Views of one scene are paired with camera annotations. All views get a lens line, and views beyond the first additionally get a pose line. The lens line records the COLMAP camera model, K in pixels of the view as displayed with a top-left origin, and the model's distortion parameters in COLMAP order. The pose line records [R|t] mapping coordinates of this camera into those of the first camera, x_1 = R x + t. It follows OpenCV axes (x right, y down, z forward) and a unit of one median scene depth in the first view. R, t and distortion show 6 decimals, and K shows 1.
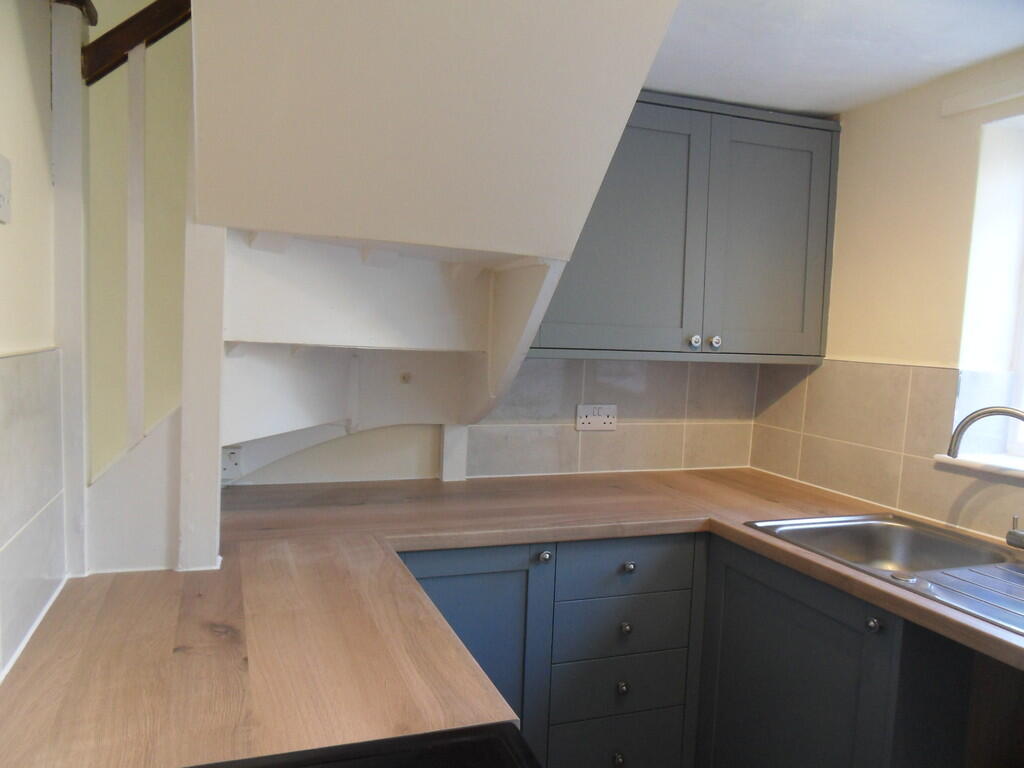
lens RADIAL K [[757.8, 0, 510.1], [0, 757.8, 389.5], [0, 0, 1]] dist [0.001510, -0.002140]
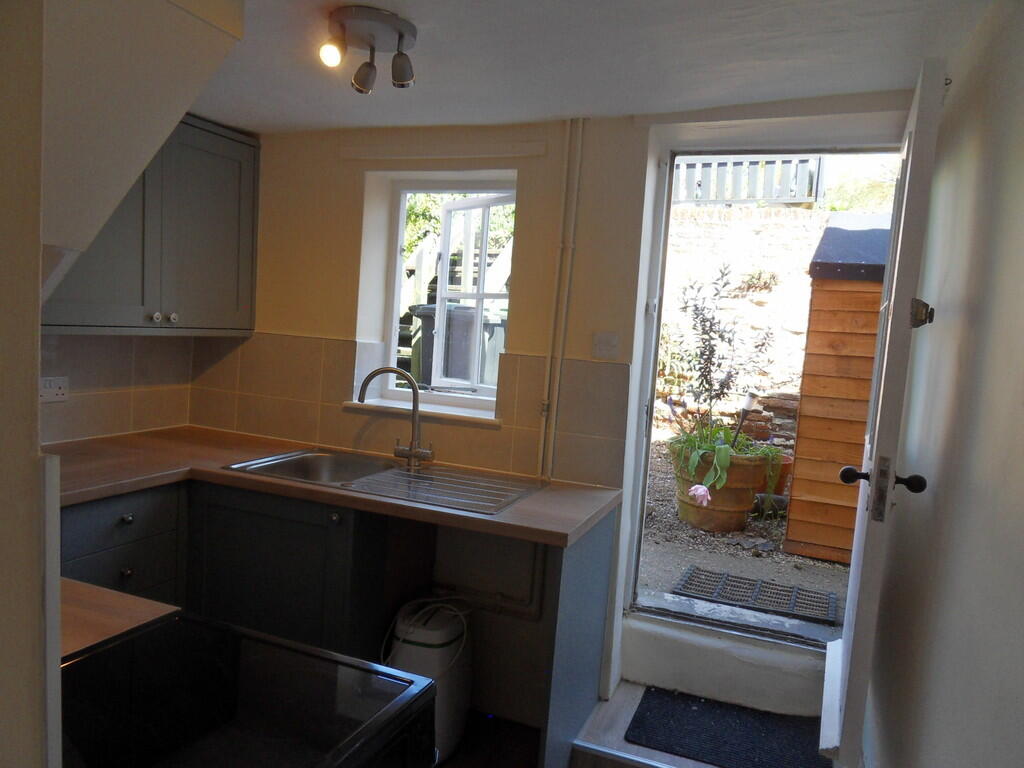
lens RADIAL K [[757.8, 0, 510.1], [0, 757.8, 389.5], [0, 0, 1]] dist [0.001510, -0.002140]
pose [[0.672825, -0.059233, 0.737427, -0.270692], [0.016900, 0.997760, 0.064724, -0.023137], [-0.739609, -0.031085, 0.672319, -0.176949]]
